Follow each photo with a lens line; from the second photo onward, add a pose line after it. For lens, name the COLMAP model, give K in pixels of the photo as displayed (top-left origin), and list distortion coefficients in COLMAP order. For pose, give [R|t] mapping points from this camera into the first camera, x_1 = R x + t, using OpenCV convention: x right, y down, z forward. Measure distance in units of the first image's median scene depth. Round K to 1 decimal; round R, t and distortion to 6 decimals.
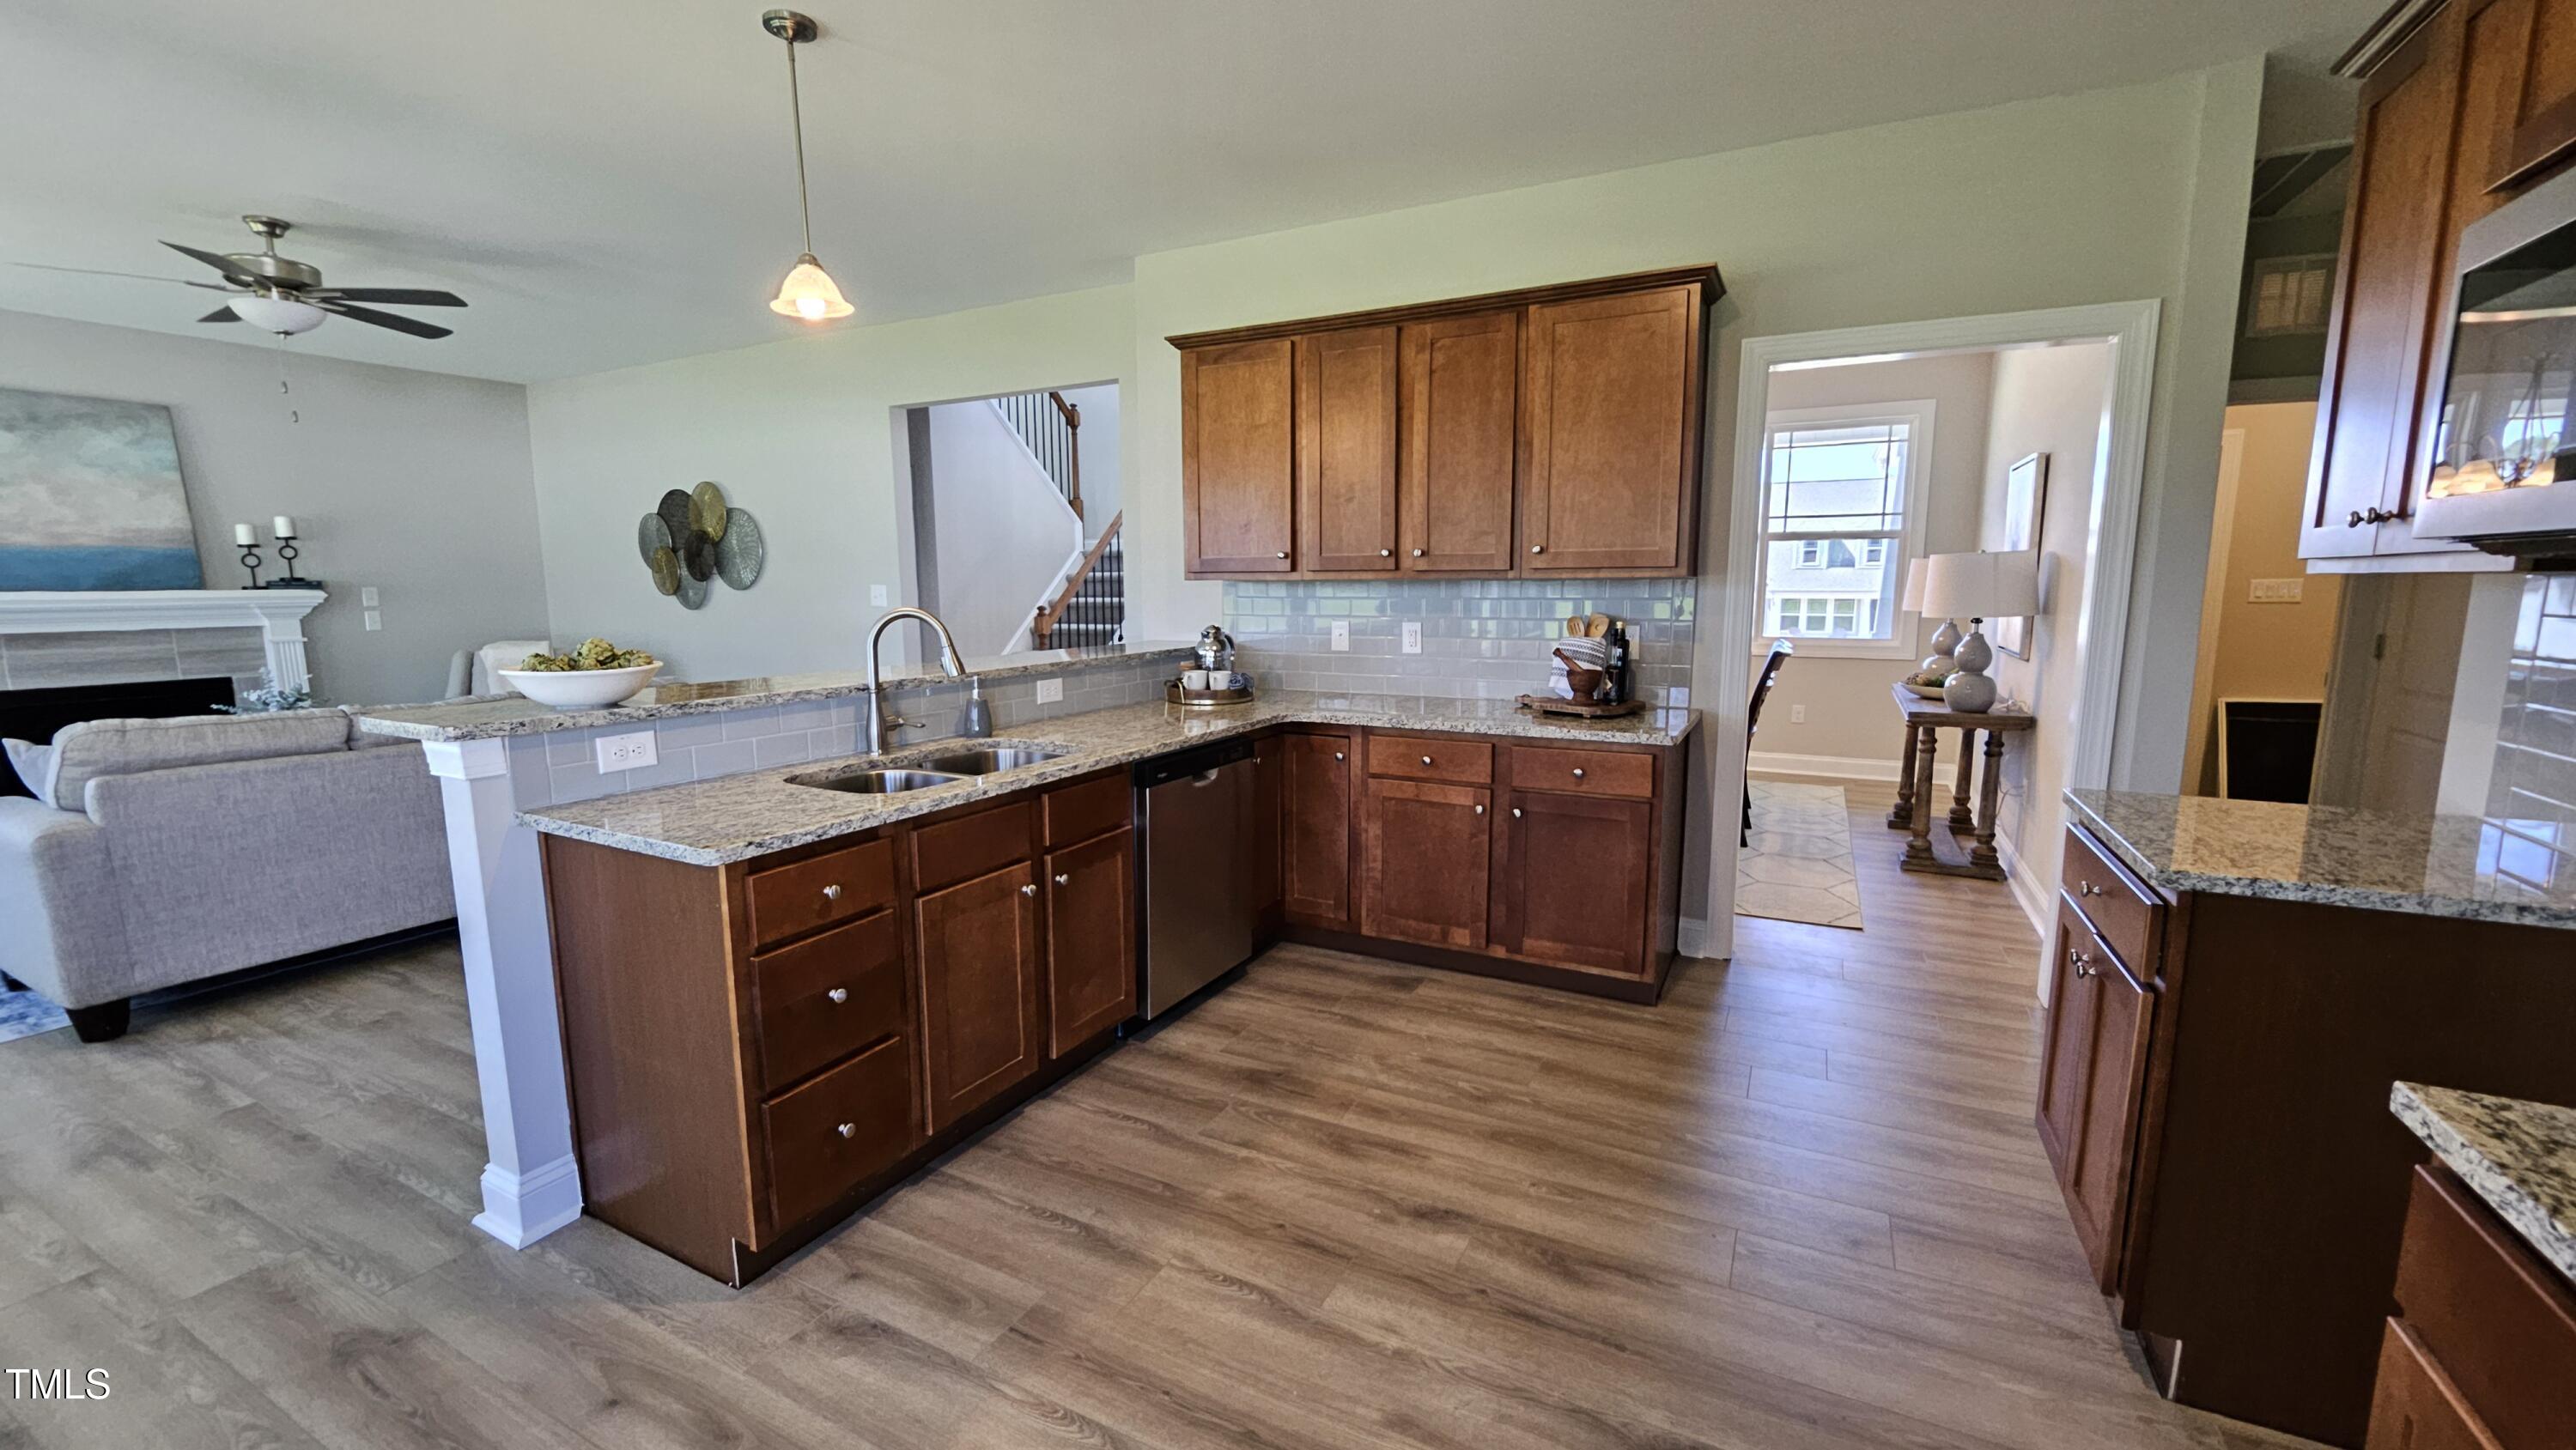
lens RADIAL K [[1021.4, 0, 1288.0], [0, 1021.4, 725.0], [0, 0, 1]] dist [-0.002823, 0.000650]
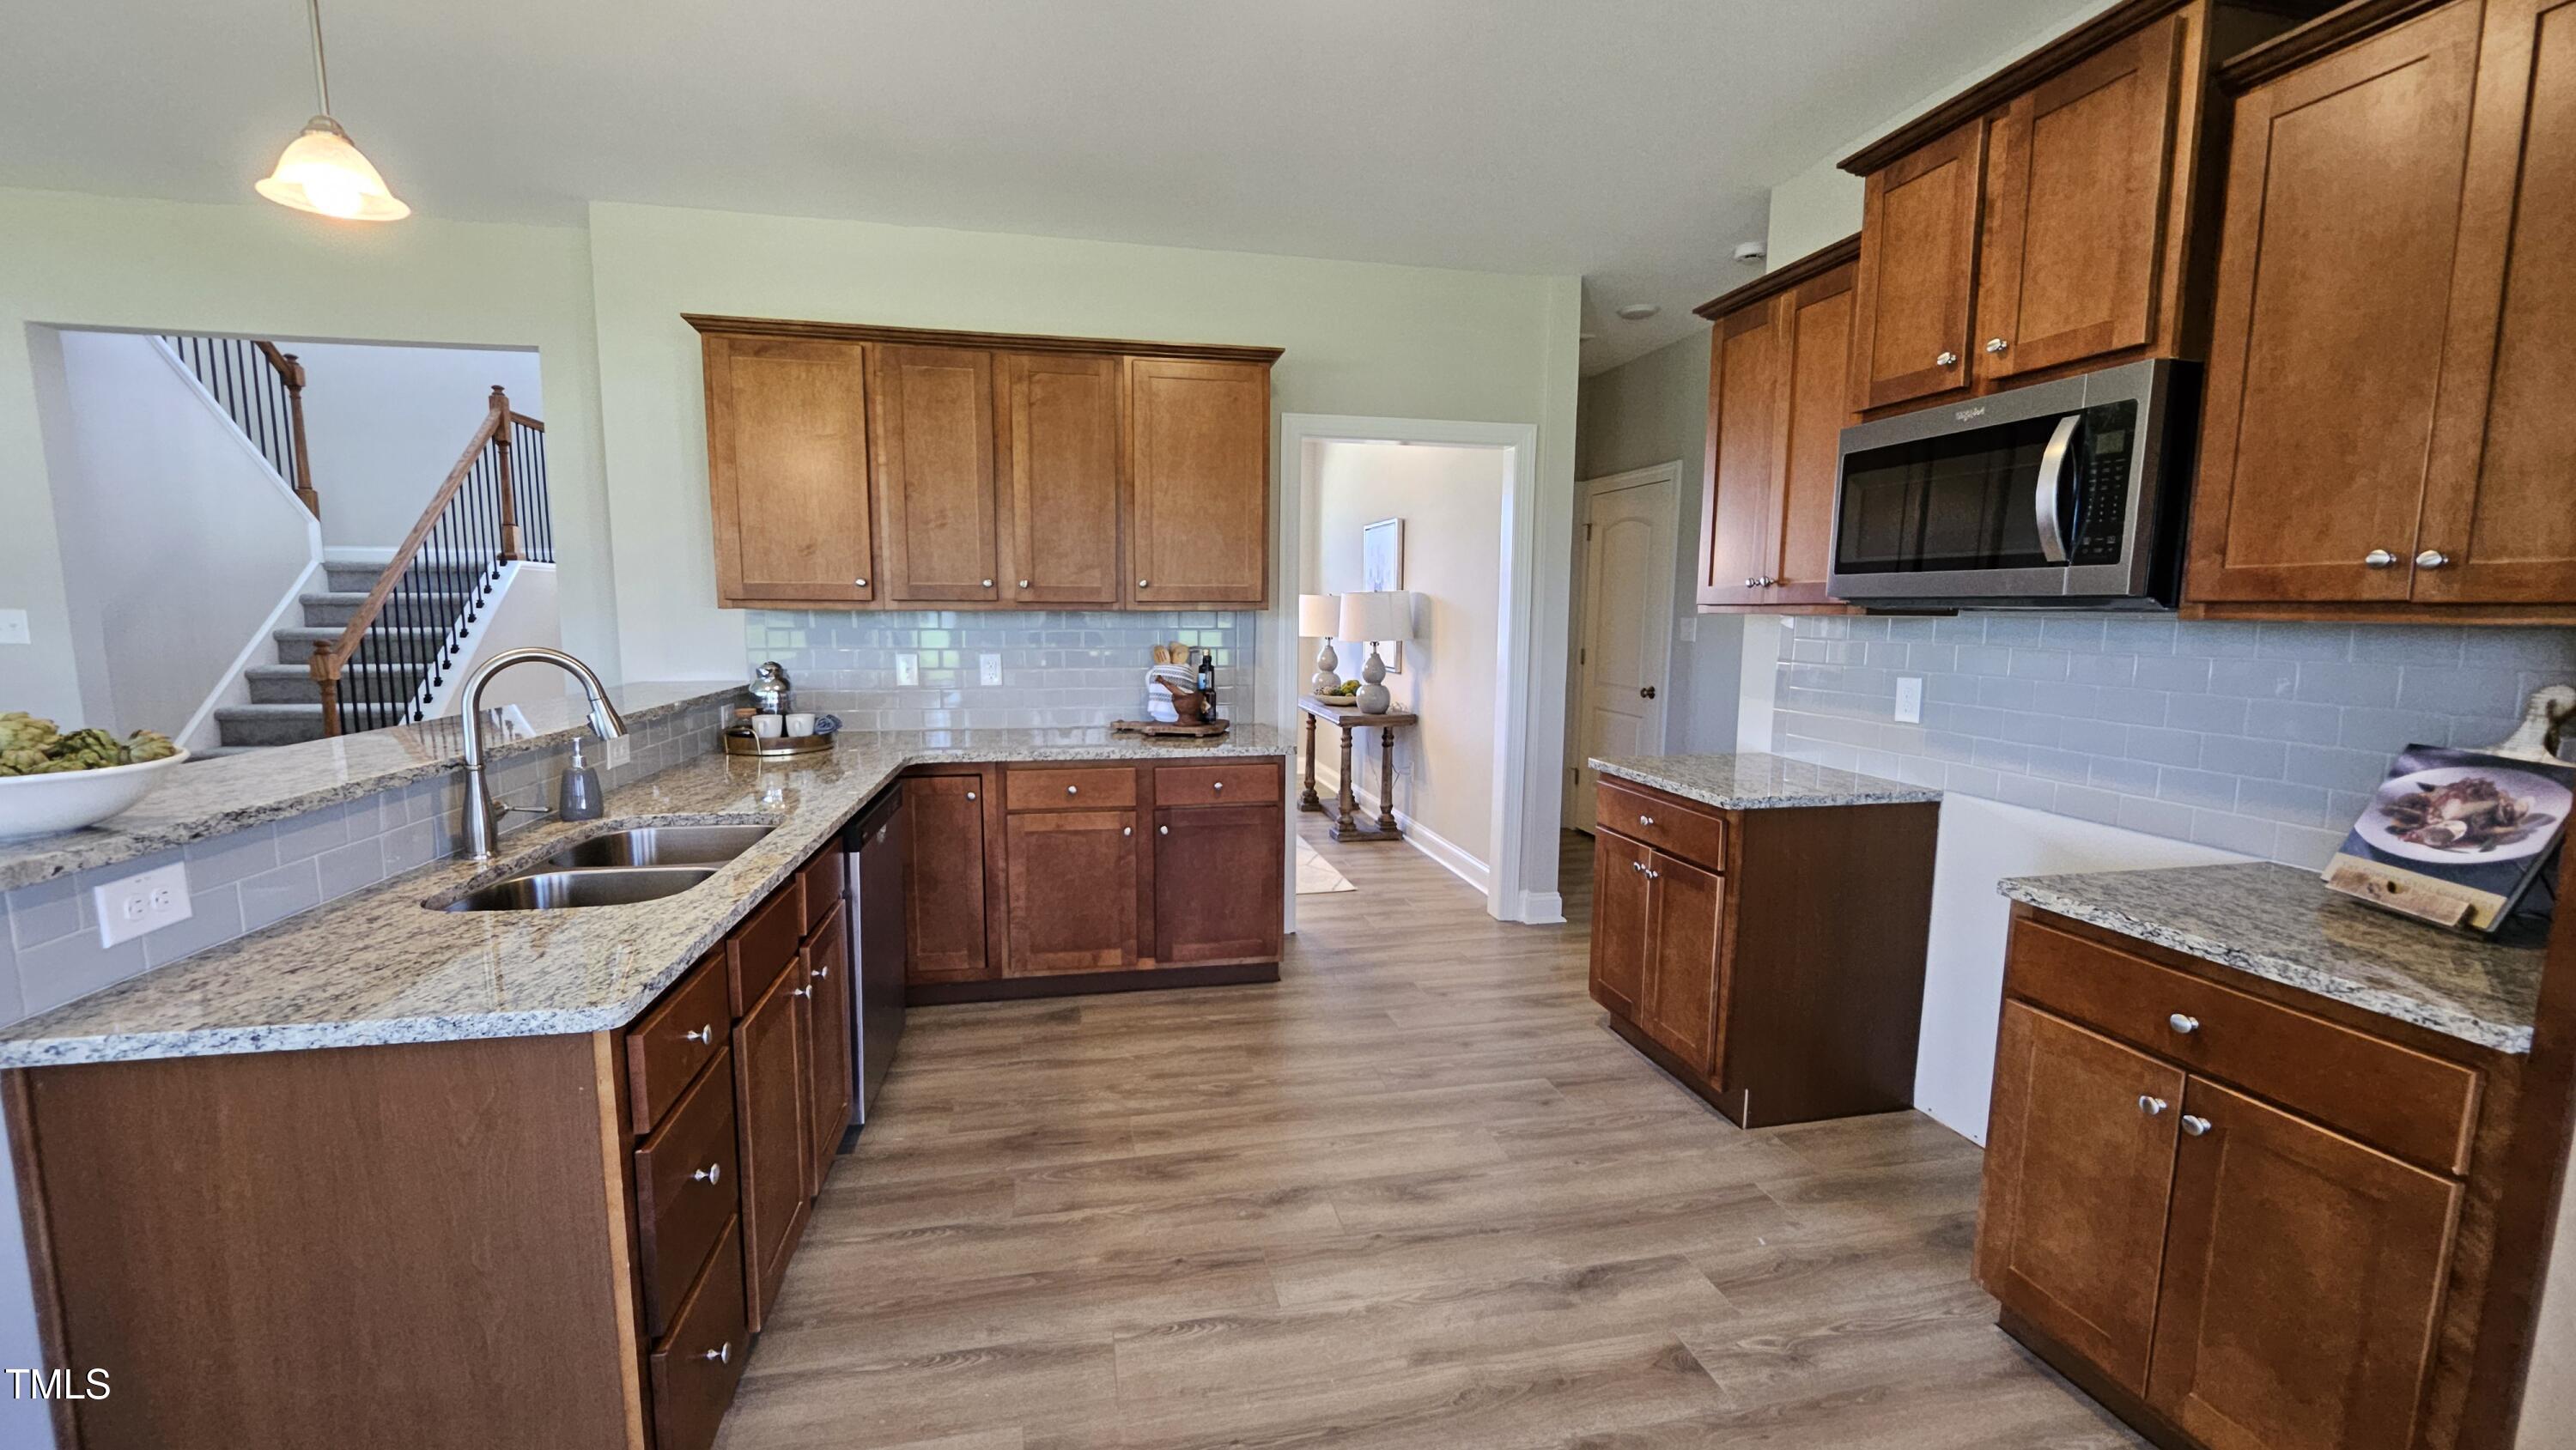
lens RADIAL K [[1009.0, 0, 1288.0], [0, 1009.0, 725.0], [0, 0, 1]] dist [-0.000731, 0.000144]
pose [[0.774277, -0.064159, 0.629586, -0.313507], [0.079109, 0.996857, 0.004296, -0.016413], [-0.627882, 0.046480, 0.776919, 0.087885]]
